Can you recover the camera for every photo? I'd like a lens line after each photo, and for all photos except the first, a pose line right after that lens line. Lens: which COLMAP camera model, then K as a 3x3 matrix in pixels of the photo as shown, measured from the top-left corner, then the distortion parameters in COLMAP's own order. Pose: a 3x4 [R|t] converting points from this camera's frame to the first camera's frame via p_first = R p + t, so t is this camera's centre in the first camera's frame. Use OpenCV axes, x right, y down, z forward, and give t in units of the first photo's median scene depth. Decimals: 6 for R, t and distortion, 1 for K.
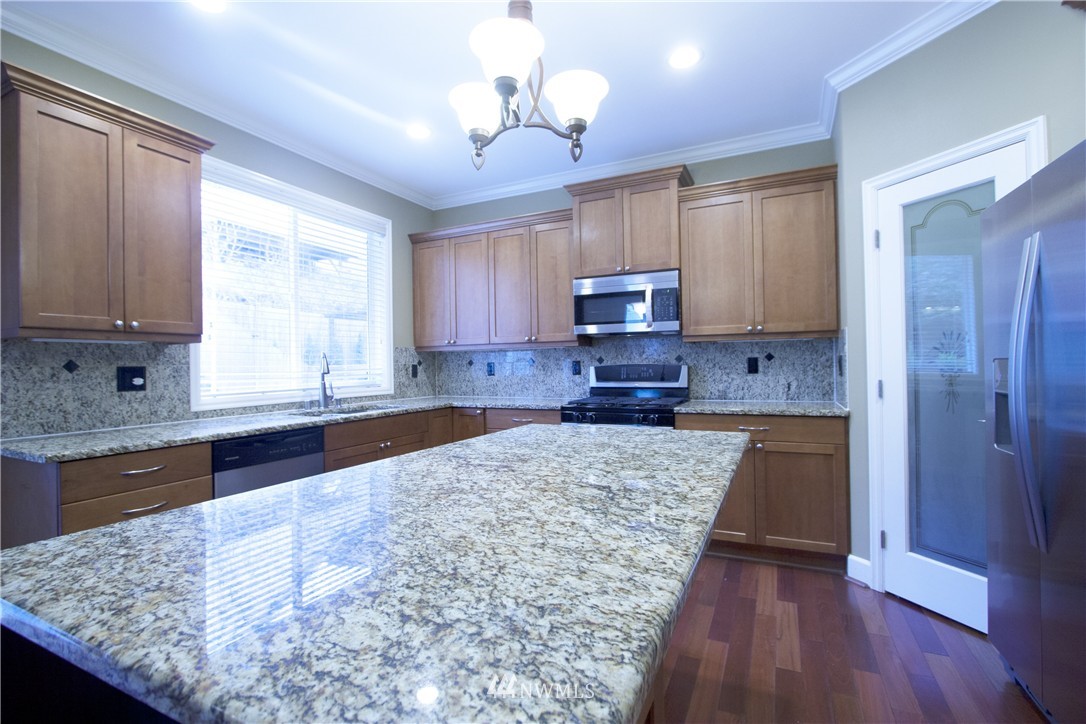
lens RADIAL K [[505.9, 0, 544.9], [0, 505.9, 352.0], [0, 0, 1]] dist [-0.004558, 0.000178]
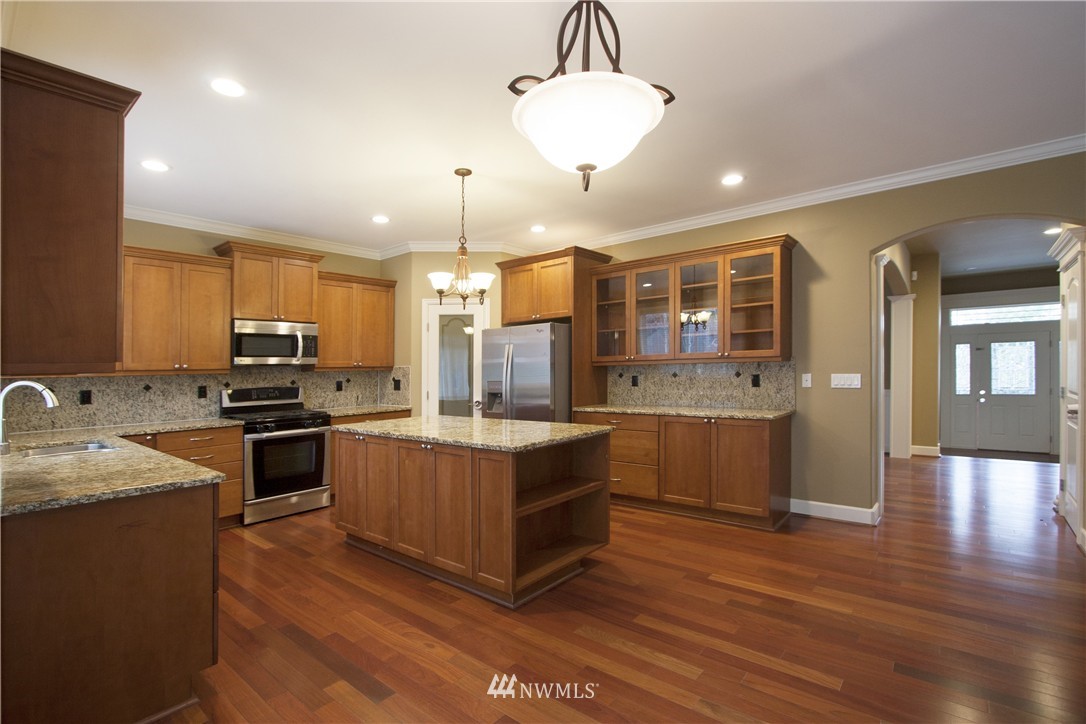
lens RADIAL K [[505.9, 0, 543.5], [0, 505.9, 367.8], [0, 0, 1]] dist [-0.004558, 0.000178]
pose [[0.255594, 0.010391, 0.966728, -0.954507], [-0.008558, 0.999927, -0.008486, -0.022737], [-0.966746, -0.006104, 0.255664, -0.035619]]
